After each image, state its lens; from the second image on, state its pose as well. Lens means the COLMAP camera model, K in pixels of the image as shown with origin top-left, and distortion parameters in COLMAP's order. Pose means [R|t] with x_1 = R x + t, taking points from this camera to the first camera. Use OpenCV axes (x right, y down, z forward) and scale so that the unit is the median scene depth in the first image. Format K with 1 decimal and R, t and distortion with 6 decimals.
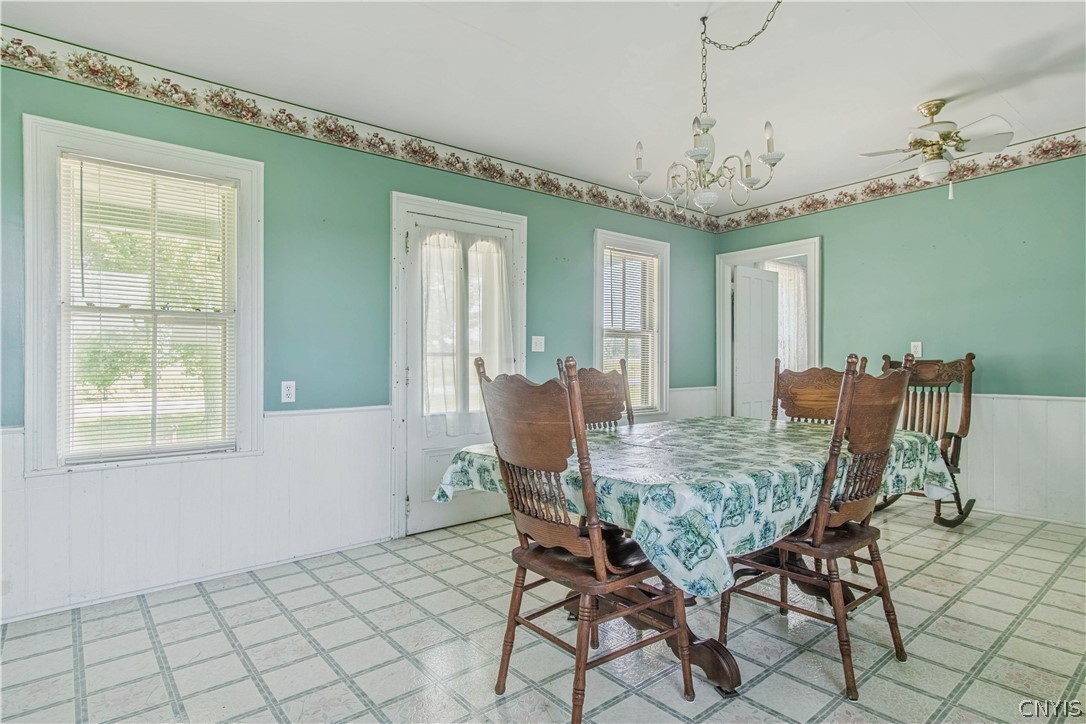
lens RADIAL K [[580.8, 0, 561.8], [0, 580.8, 353.2], [0, 0, 1]] dist [0.009587, 0.001722]
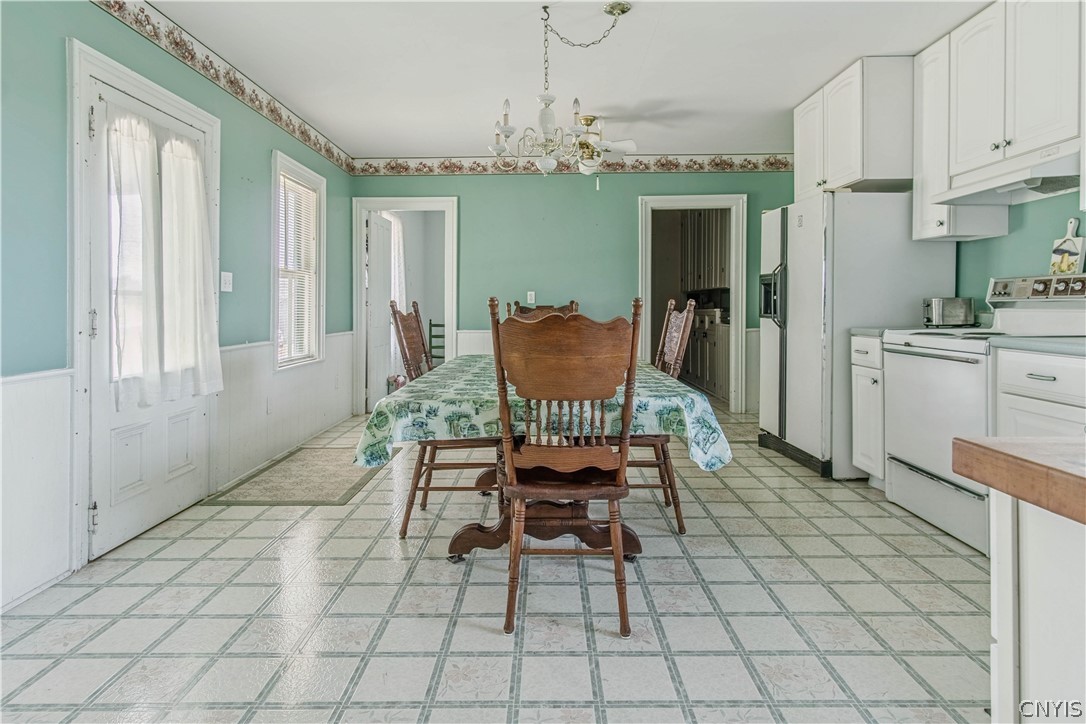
lens RADIAL K [[580.8, 0, 548.0], [0, 580.8, 310.7], [0, 0, 1]] dist [0.009587, 0.001722]
pose [[0.645249, -0.002419, 0.763968, -0.394053], [-0.012700, 0.999823, 0.013892, 0.007791], [-0.763867, -0.018666, 0.645104, 0.150442]]
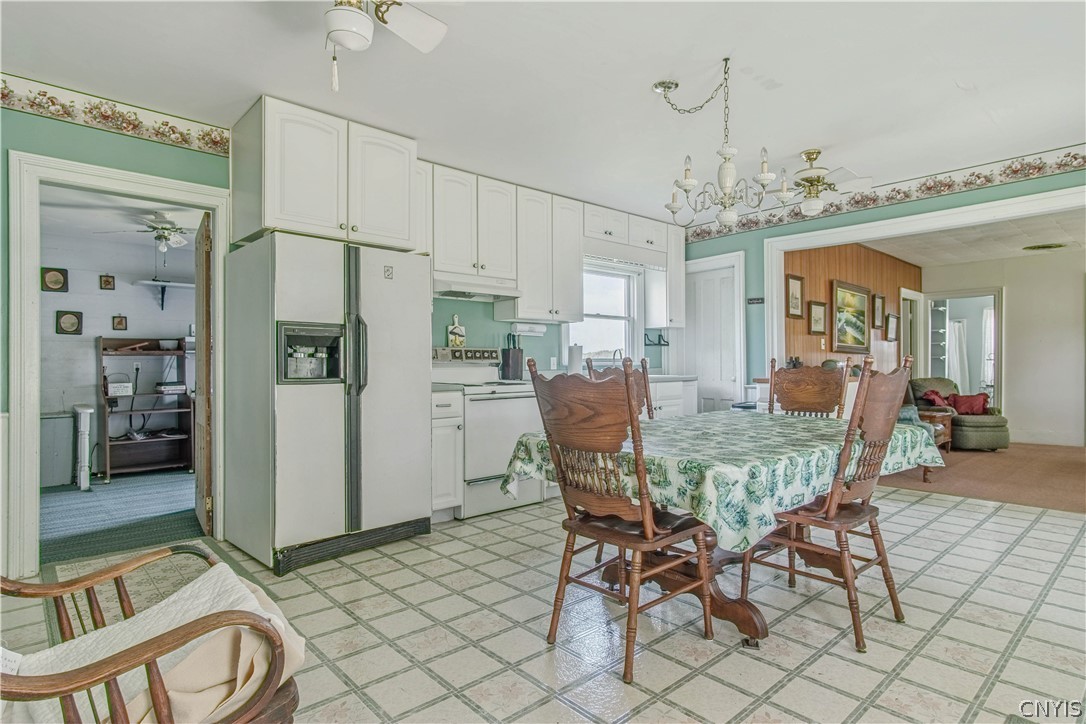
lens RADIAL K [[580.8, 0, 546.1], [0, 580.8, 368.5], [0, 0, 1]] dist [0.009587, 0.001722]
pose [[-0.998968, 0.016177, -0.042450, 0.392210], [0.016296, 0.999864, -0.002463, 0.015621], [0.042404, -0.003153, -0.999096, 1.298370]]
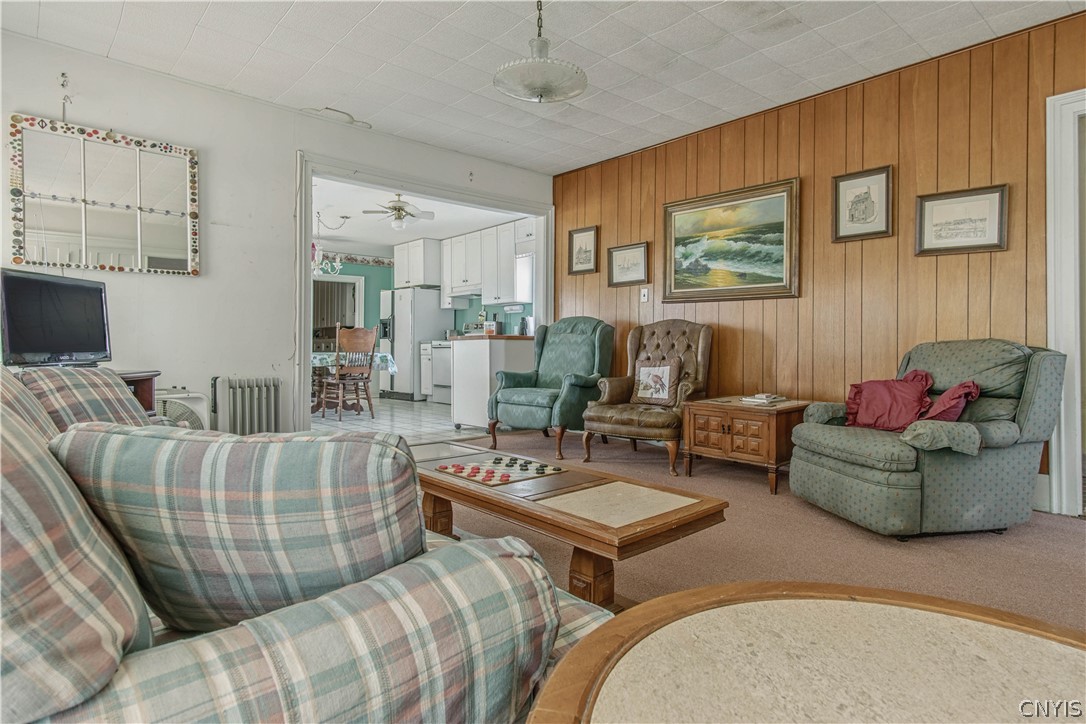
lens RADIAL K [[580.8, 0, 537.6], [0, 580.8, 344.1], [0, 0, 1]] dist [0.009587, 0.001722]
pose [[-0.033394, 0.018430, 0.999272, -1.686068], [-0.012347, 0.999746, -0.018851, 0.087688], [-0.999366, -0.012968, -0.033158, -0.011162]]
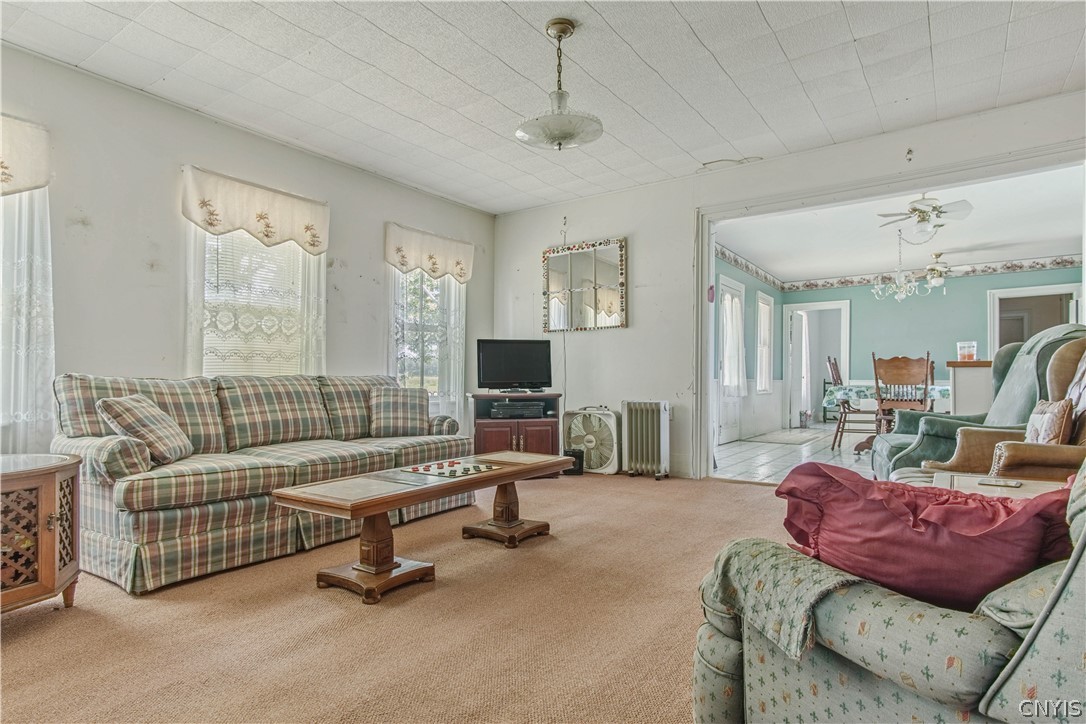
lens RADIAL K [[580.8, 0, 555.8], [0, 580.8, 375.5], [0, 0, 1]] dist [0.009587, 0.001722]
pose [[0.962253, 0.016191, 0.271676, -1.230585], [-0.017169, 0.999852, 0.001225, 0.075823], [-0.271616, -0.005844, 0.962388, -0.706957]]
